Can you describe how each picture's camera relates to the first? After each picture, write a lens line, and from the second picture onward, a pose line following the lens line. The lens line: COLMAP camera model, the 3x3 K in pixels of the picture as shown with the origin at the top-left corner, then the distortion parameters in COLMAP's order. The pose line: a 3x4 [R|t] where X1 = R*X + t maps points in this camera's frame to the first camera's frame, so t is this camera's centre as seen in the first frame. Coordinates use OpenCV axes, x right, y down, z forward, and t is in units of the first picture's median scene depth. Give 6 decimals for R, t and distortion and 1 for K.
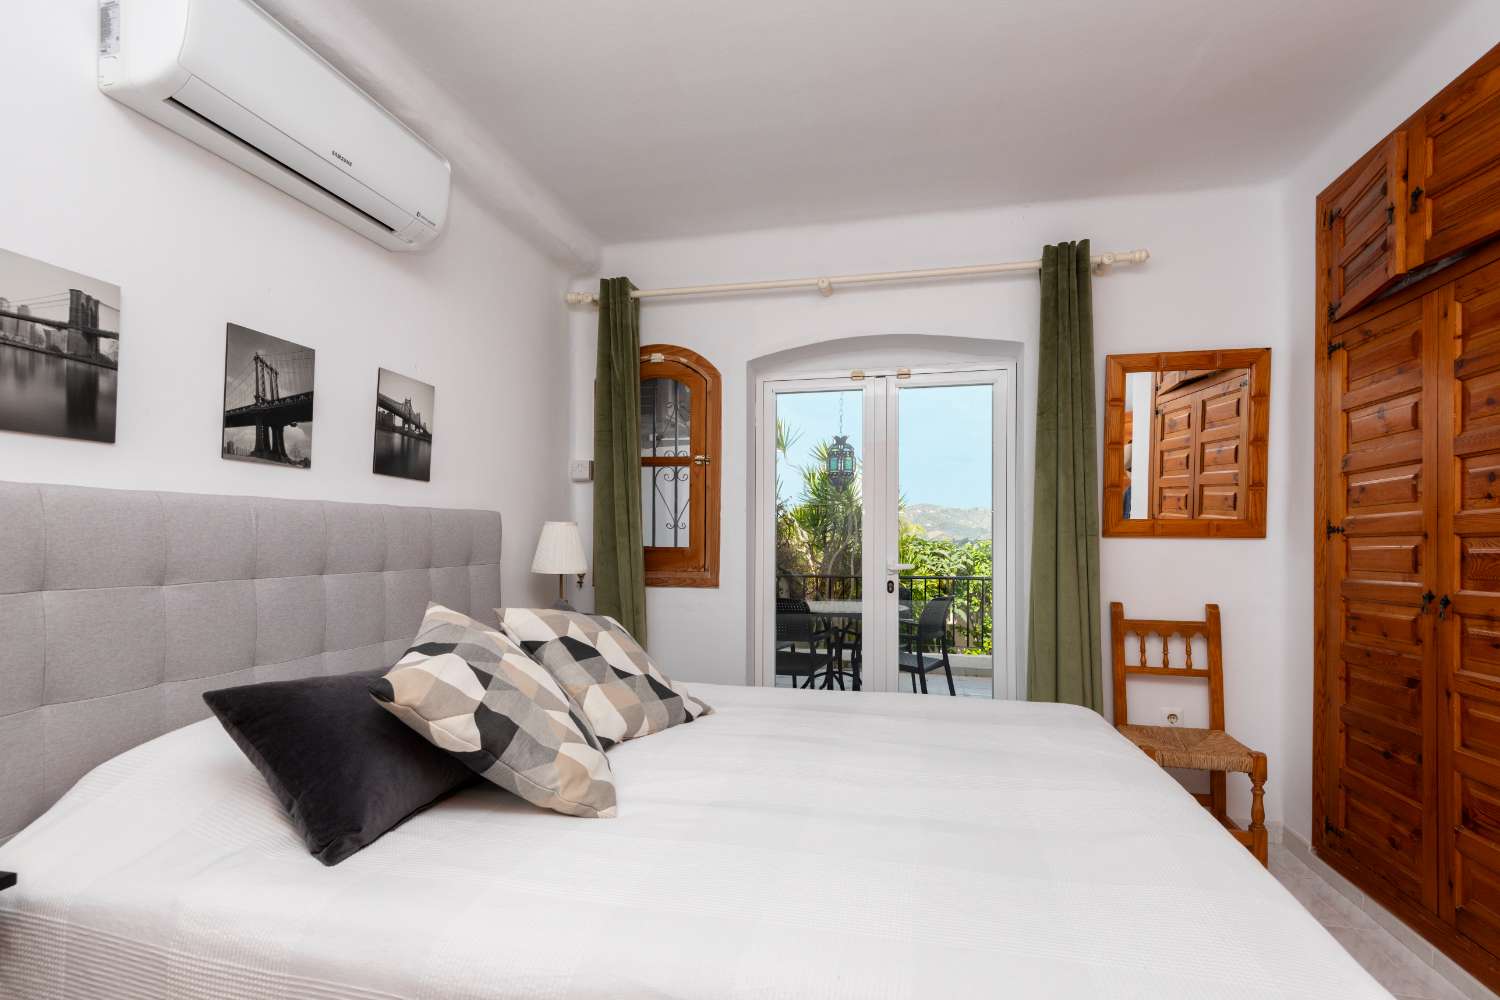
lens RADIAL K [[697.7, 0, 752.4], [0, 697.7, 530.2], [0, 0, 1]] dist [0.036697, -0.016648]
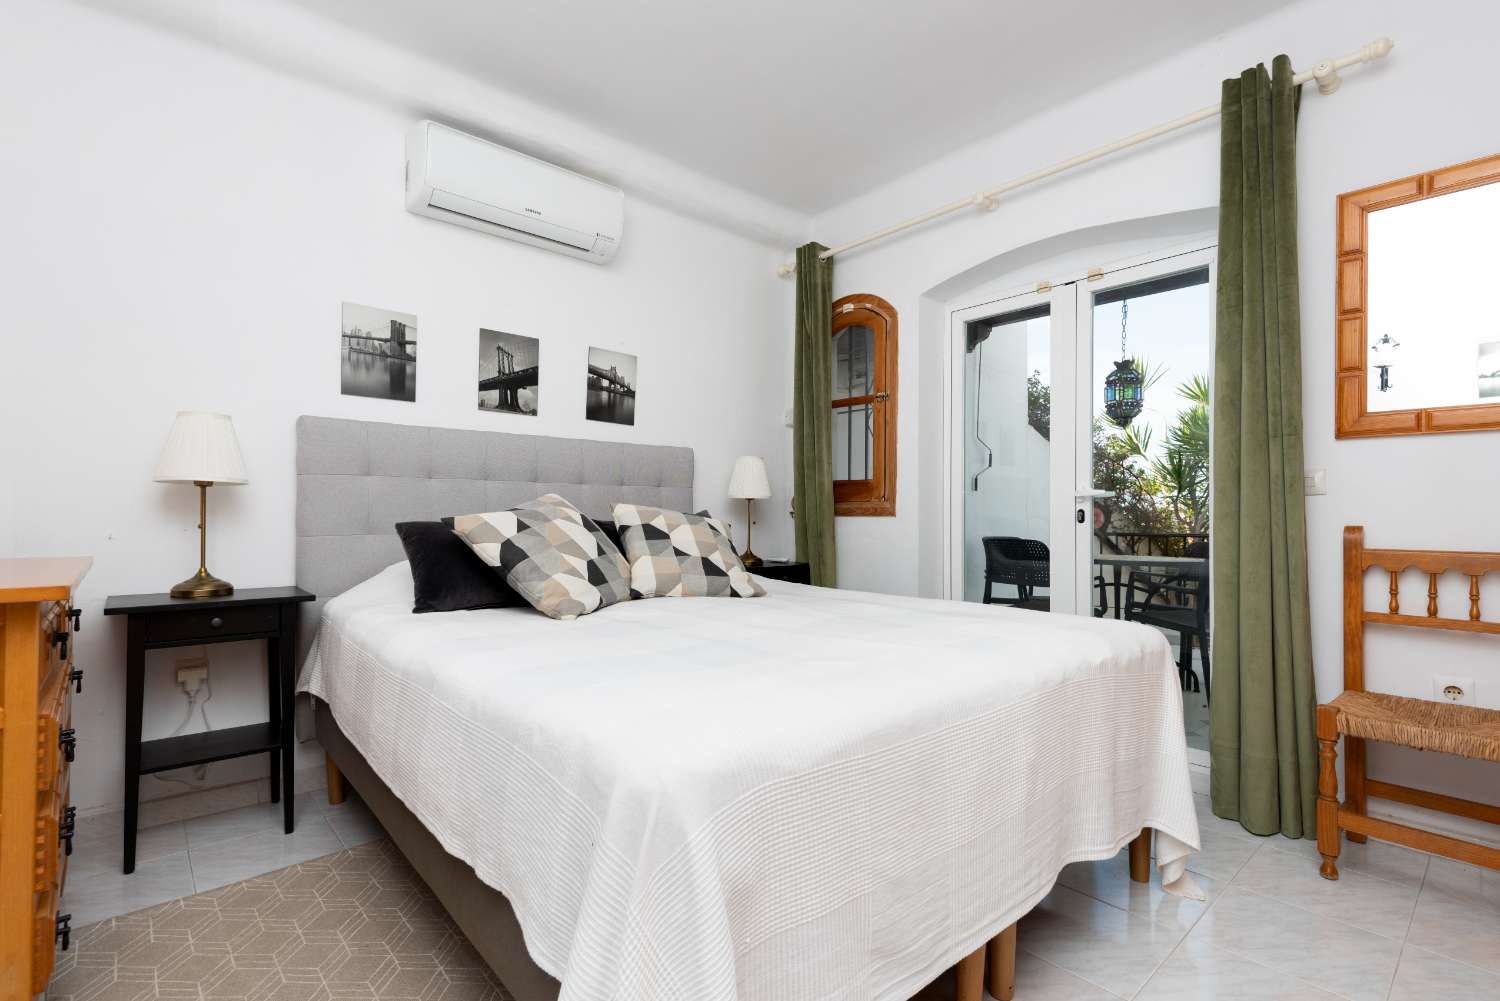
lens RADIAL K [[697.7, 0, 751.5], [0, 697.7, 513.6], [0, 0, 1]] dist [0.036697, -0.016648]
pose [[0.807869, -0.002257, -0.589358, 0.584121], [0.004134, 0.999990, 0.001836, 0.111643], [0.589348, -0.003920, 0.807870, 0.029286]]
